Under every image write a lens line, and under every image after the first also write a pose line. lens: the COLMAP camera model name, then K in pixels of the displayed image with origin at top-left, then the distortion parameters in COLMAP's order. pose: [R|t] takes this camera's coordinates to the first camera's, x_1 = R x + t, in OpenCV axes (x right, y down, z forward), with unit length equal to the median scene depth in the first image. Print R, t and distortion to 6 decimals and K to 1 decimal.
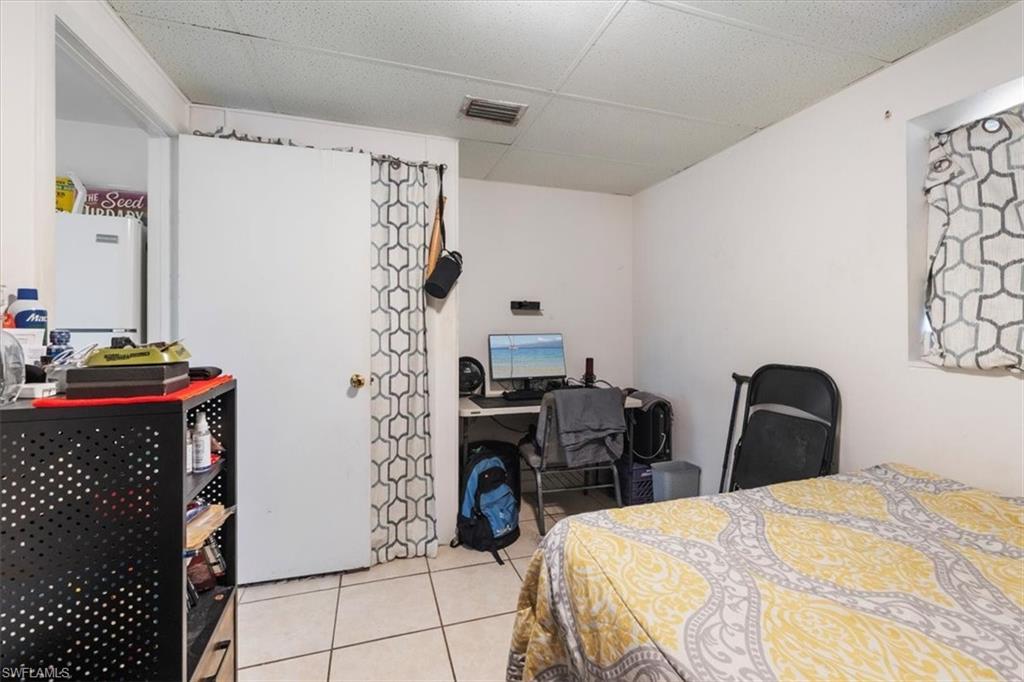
lens RADIAL K [[424.8, 0, 510.4], [0, 424.8, 332.8], [0, 0, 1]] dist [-0.003156, -0.000320]
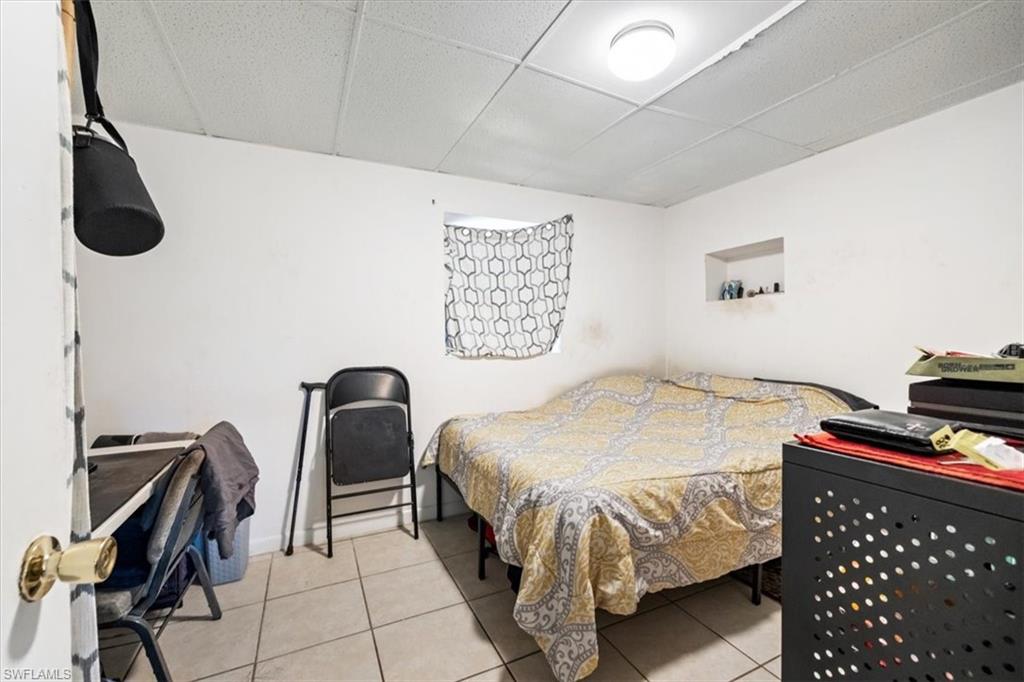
lens RADIAL K [[424.8, 0, 512.2], [0, 424.8, 340.3], [0, 0, 1]] dist [-0.003156, -0.000320]
pose [[-0.125444, -0.012958, 0.992016, -0.790427], [0.016013, 0.999758, 0.015084, -0.015443], [-0.991971, 0.017778, -0.125206, 0.981552]]
